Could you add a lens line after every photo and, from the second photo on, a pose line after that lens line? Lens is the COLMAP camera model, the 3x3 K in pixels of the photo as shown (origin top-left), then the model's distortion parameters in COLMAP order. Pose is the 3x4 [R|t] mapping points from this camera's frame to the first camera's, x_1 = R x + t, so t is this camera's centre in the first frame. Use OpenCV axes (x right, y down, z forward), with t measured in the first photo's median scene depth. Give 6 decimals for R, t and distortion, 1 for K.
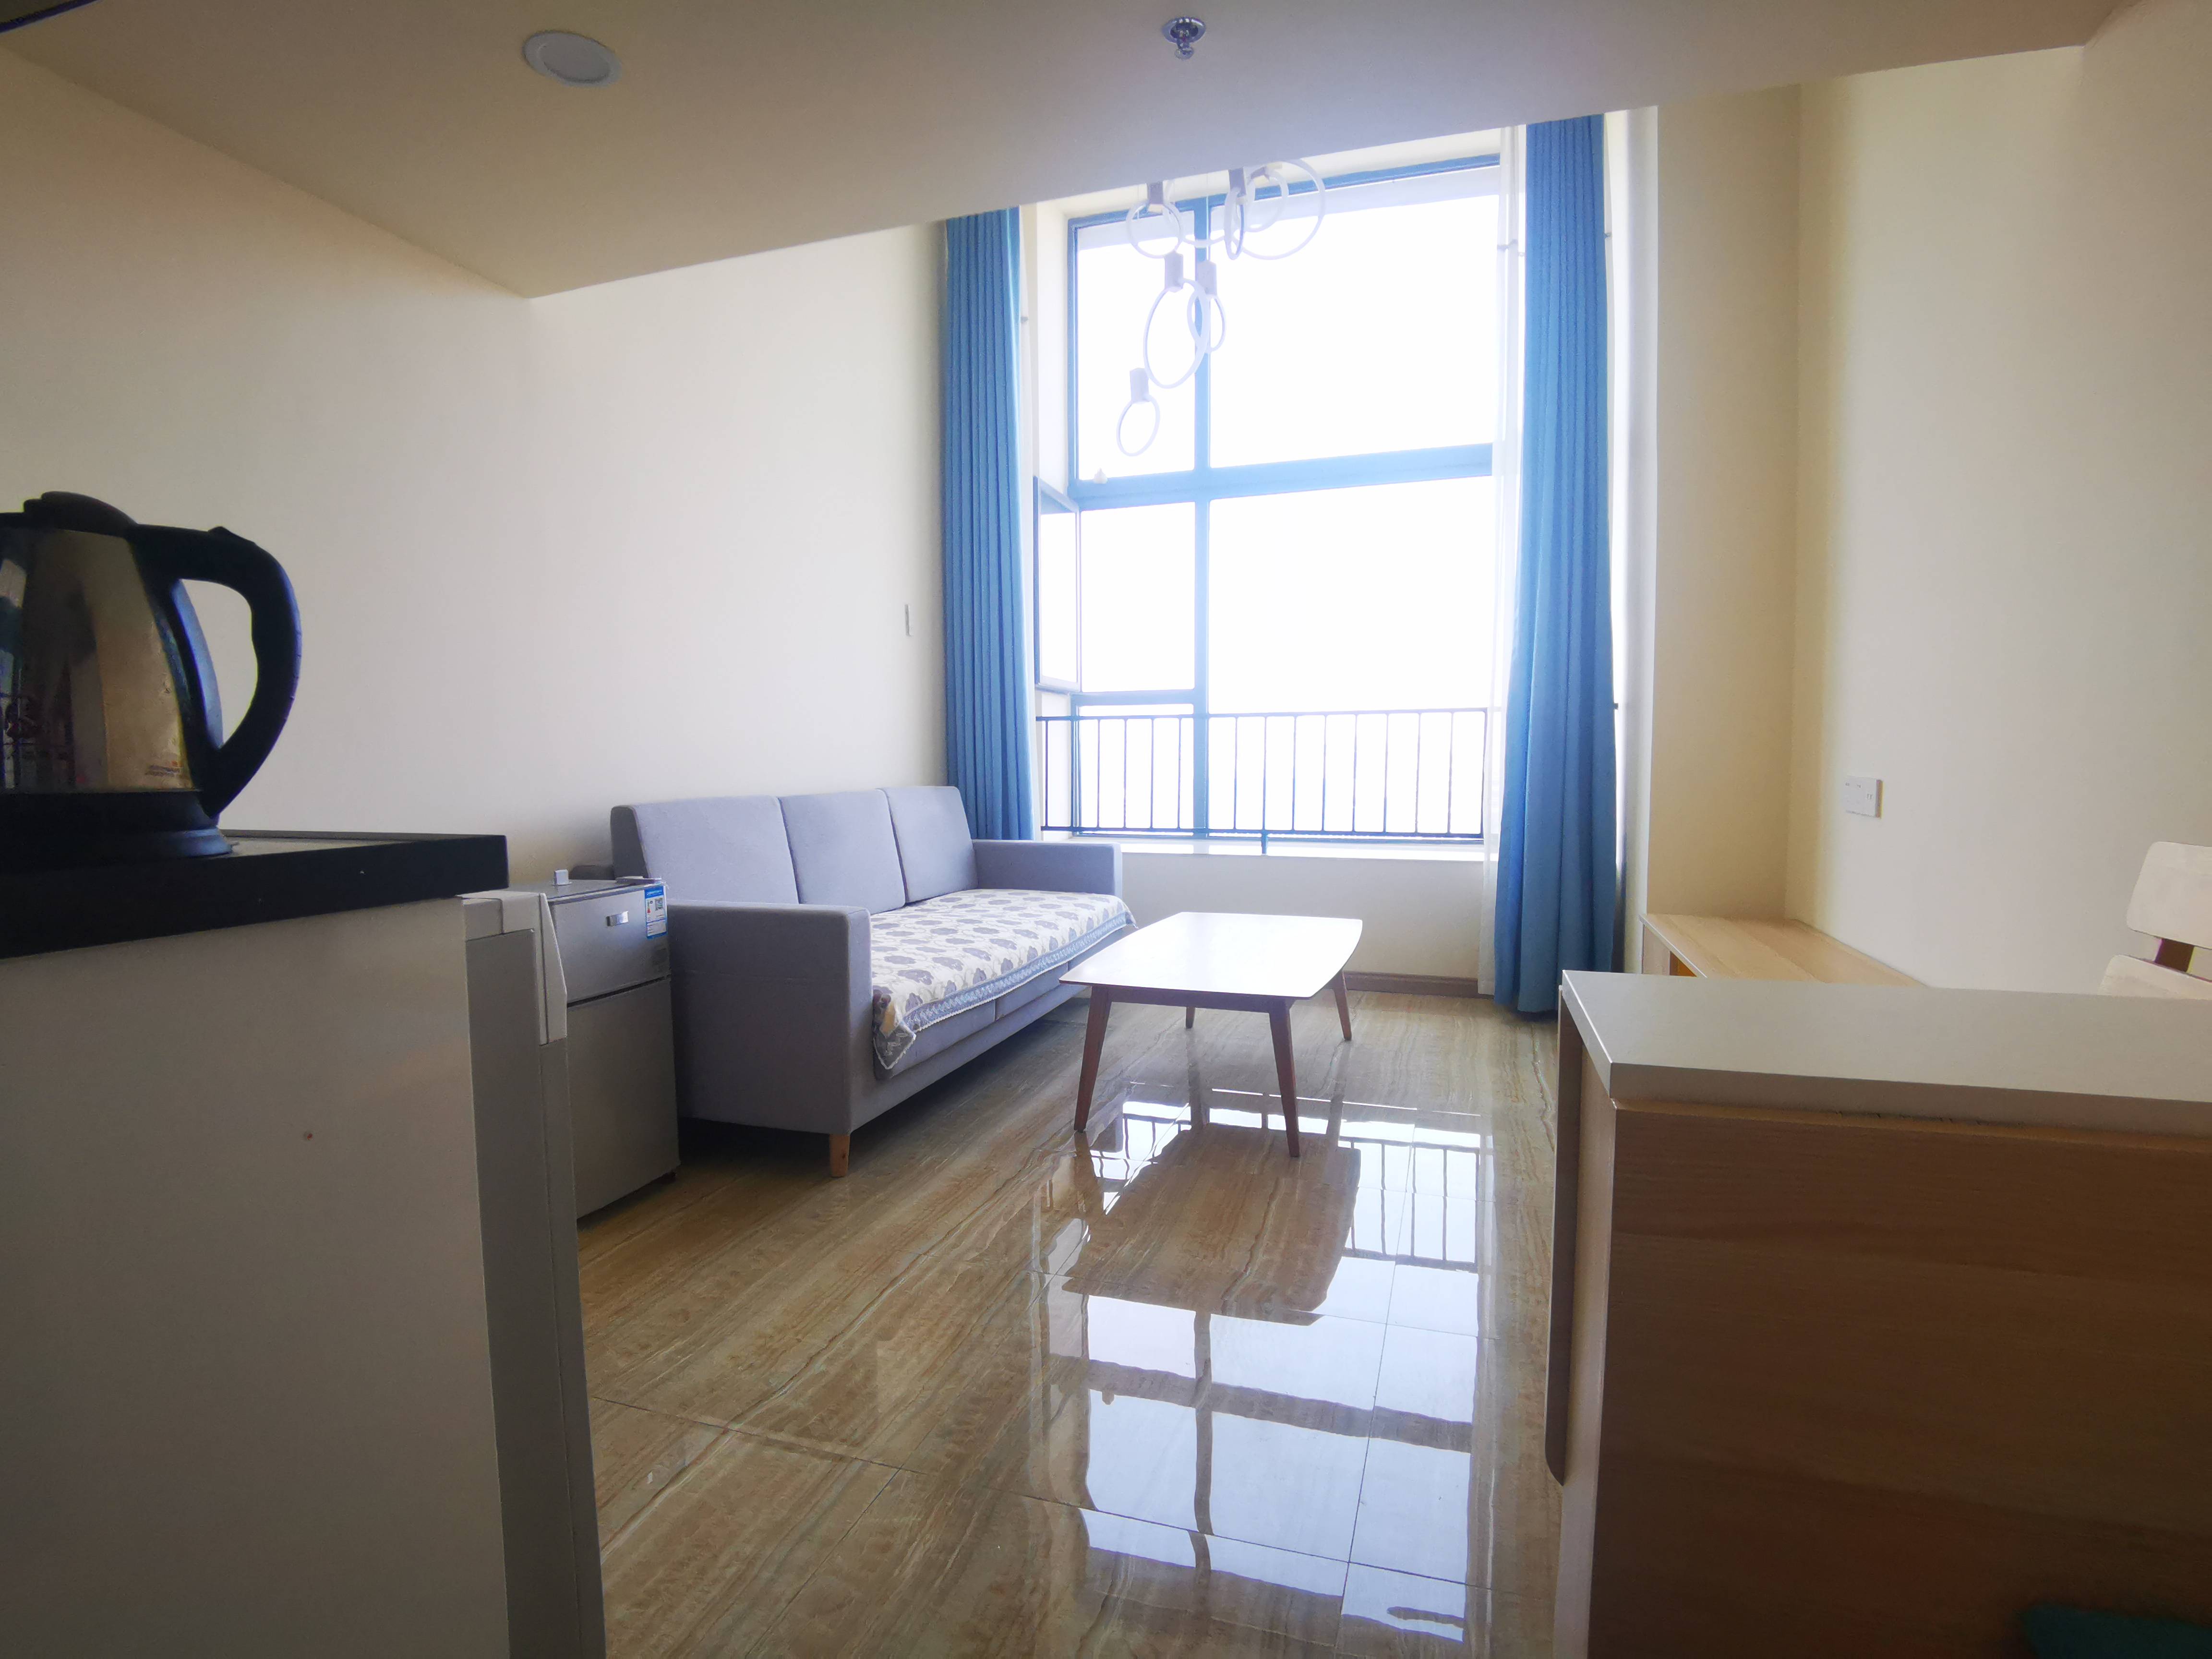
lens RADIAL K [[1133.7, 0, 1106.0], [0, 1133.7, 829.5], [0, 0, 1]] dist [0.097782, -0.108711]
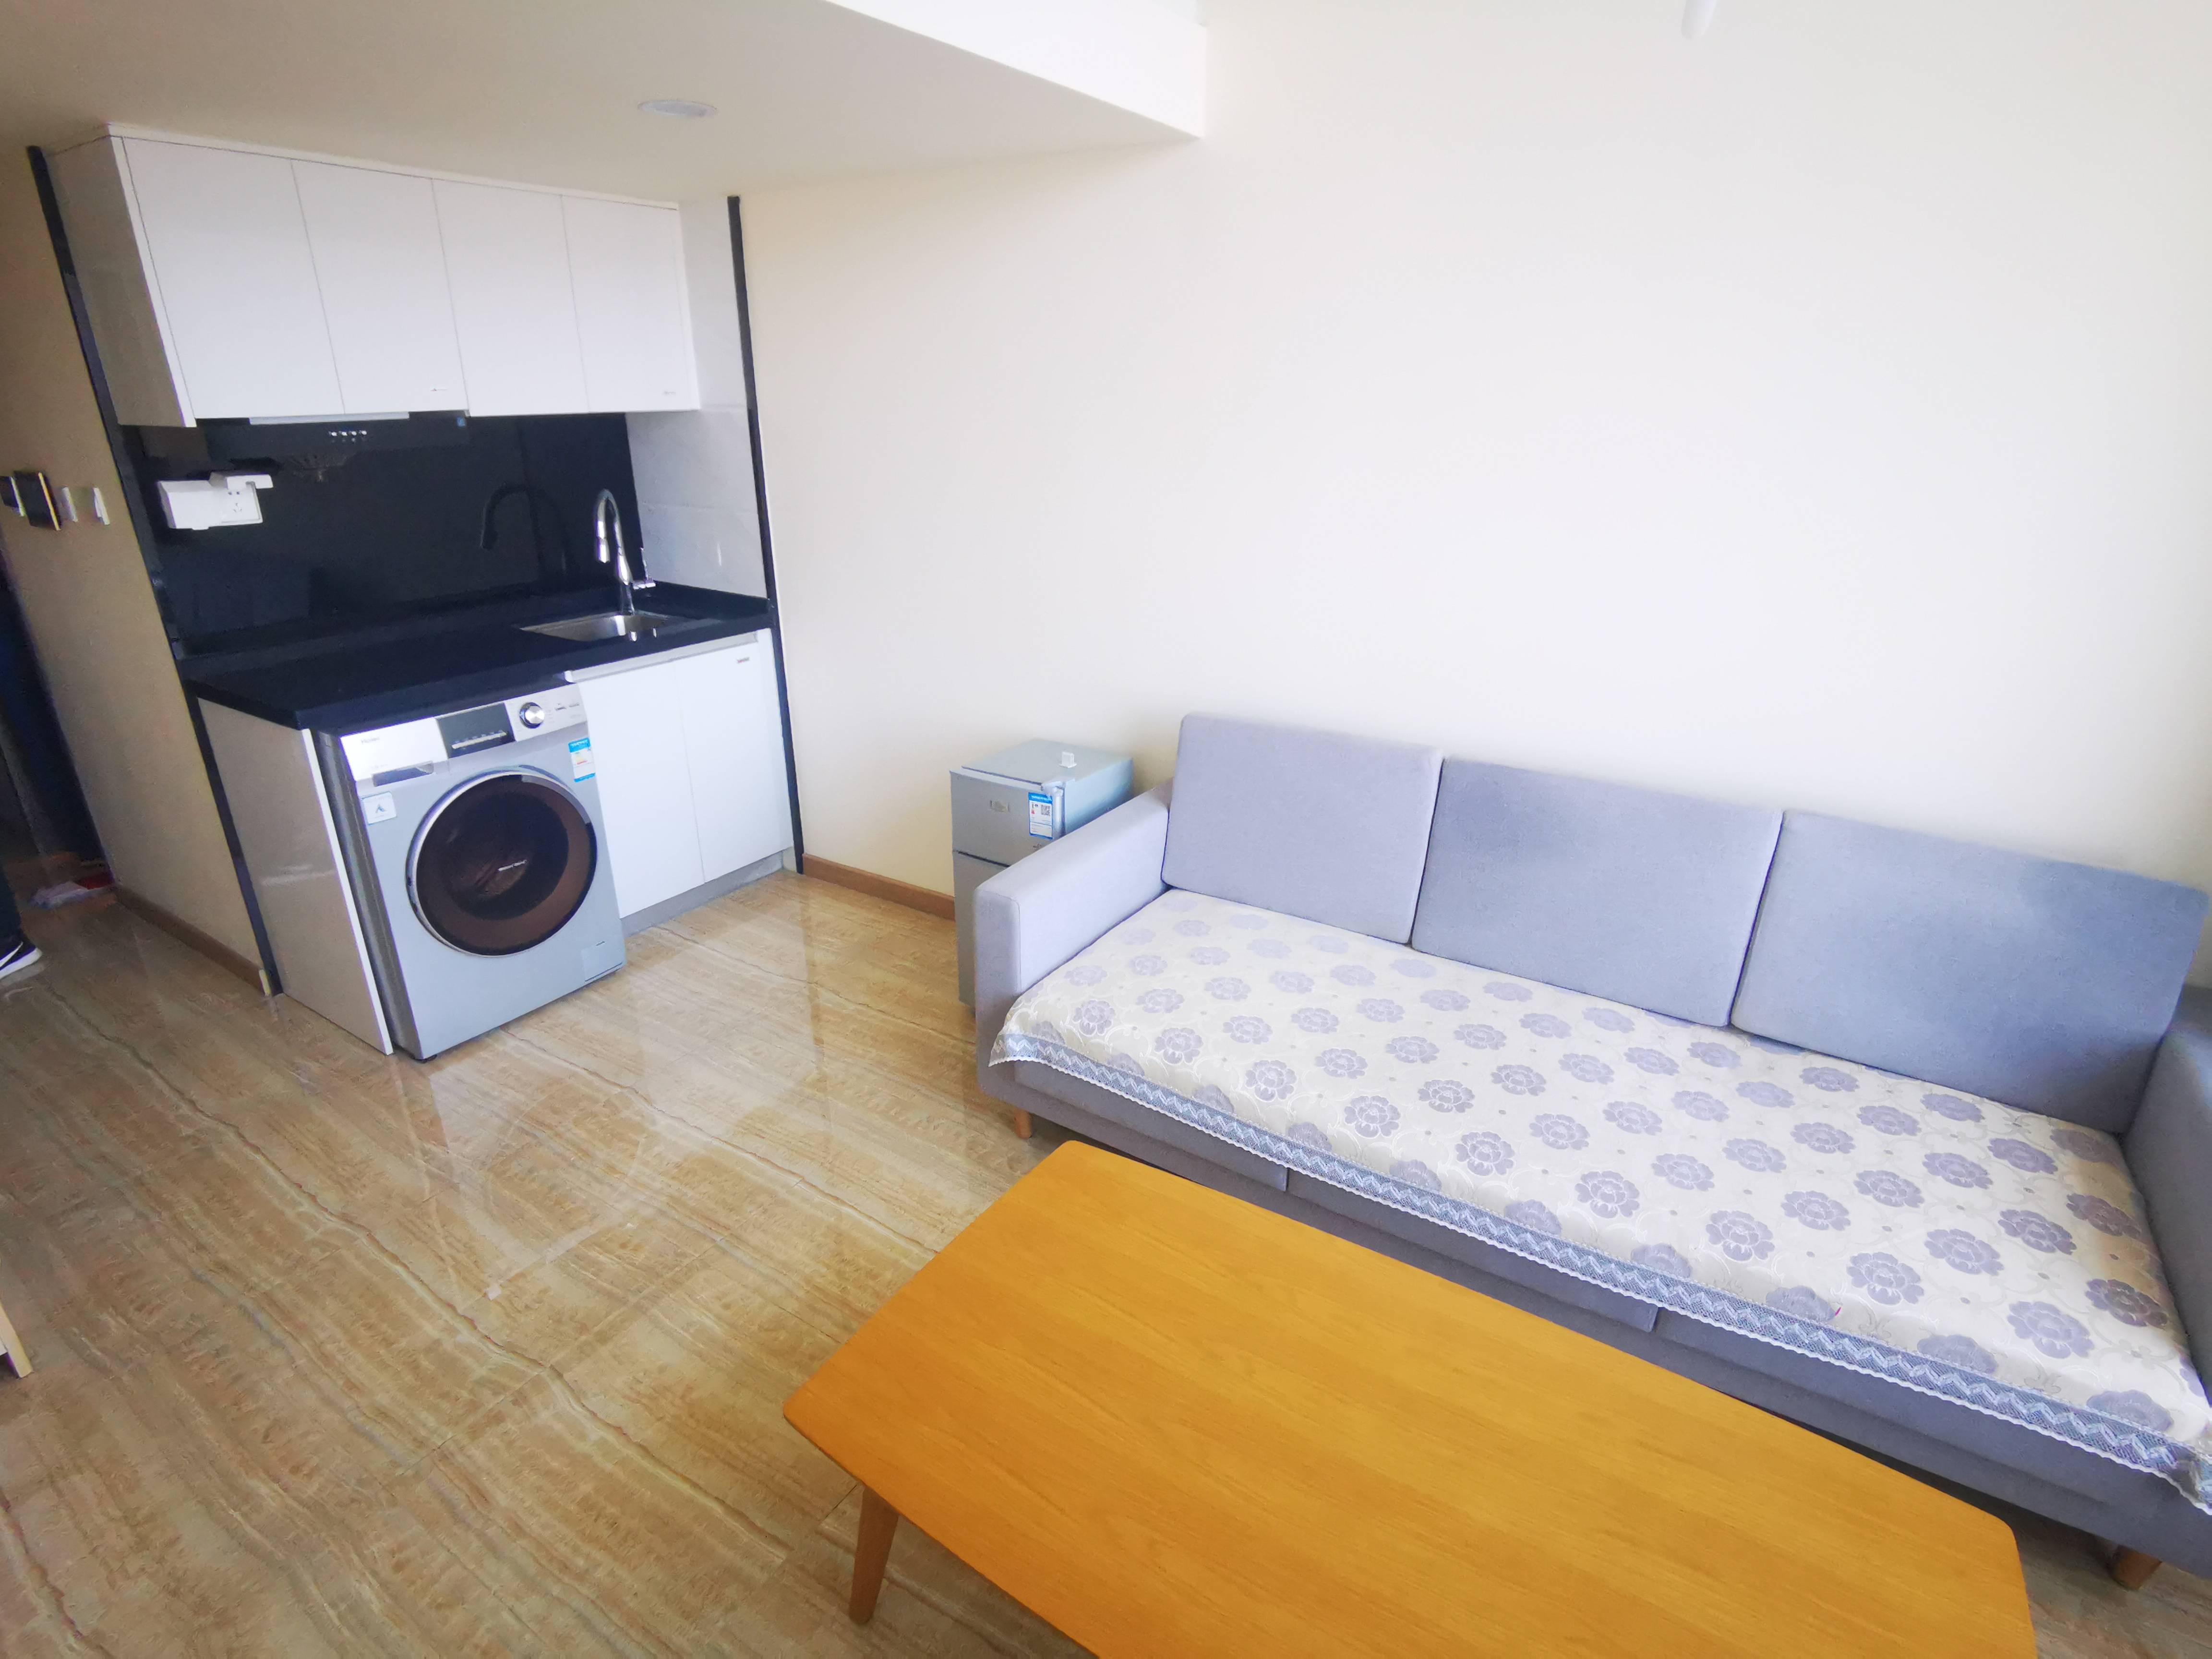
lens RADIAL K [[1109.3, 0, 1057.5], [0, 1109.3, 820.0], [0, 0, 1]] dist [-0.019720, -0.000172]
pose [[-0.271945, 0.359030, -0.892829, 0.389085], [-0.061107, 0.919480, 0.388359, -0.237157], [0.960371, 0.160171, -0.228108, 0.935239]]
